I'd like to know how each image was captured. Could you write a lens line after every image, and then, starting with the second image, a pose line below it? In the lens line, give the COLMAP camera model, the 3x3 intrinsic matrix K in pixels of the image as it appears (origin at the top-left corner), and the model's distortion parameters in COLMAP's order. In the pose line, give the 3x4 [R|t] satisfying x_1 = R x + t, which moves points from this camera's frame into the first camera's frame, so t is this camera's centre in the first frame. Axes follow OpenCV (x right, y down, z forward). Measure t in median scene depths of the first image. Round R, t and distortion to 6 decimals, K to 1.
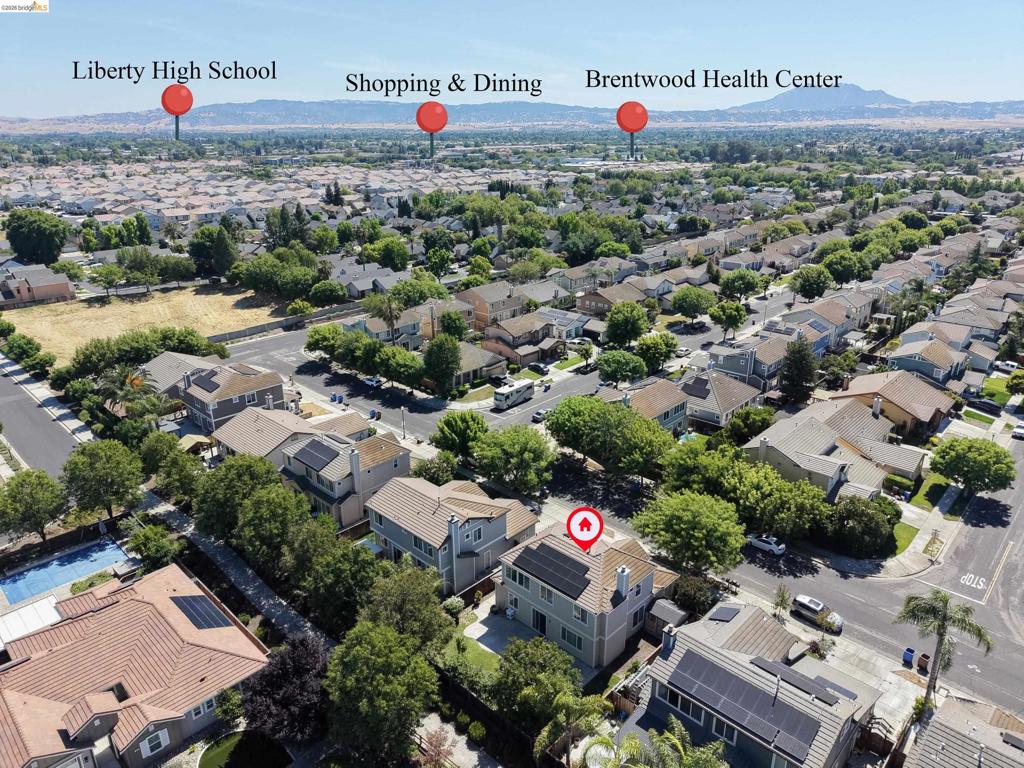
lens RADIAL K [[699.7, 0, 510.8], [0, 699.7, 376.6], [0, 0, 1]] dist [0.013175, -0.002364]
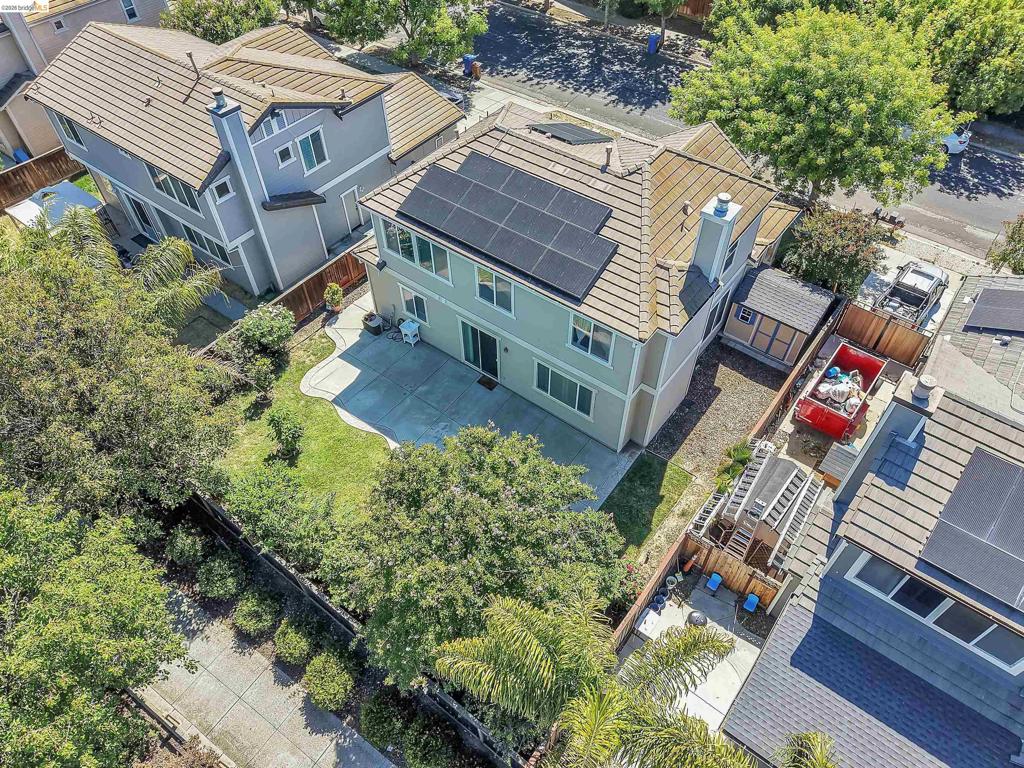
lens RADIAL K [[699.7, 0, 509.6], [0, 699.7, 379.3], [0, 0, 1]] dist [0.013175, -0.002364]
pose [[0.993859, -0.090332, 0.063904, 0.029130], [0.049128, 0.877719, 0.476651, 0.165763], [-0.099146, -0.470585, 0.876767, 0.612344]]
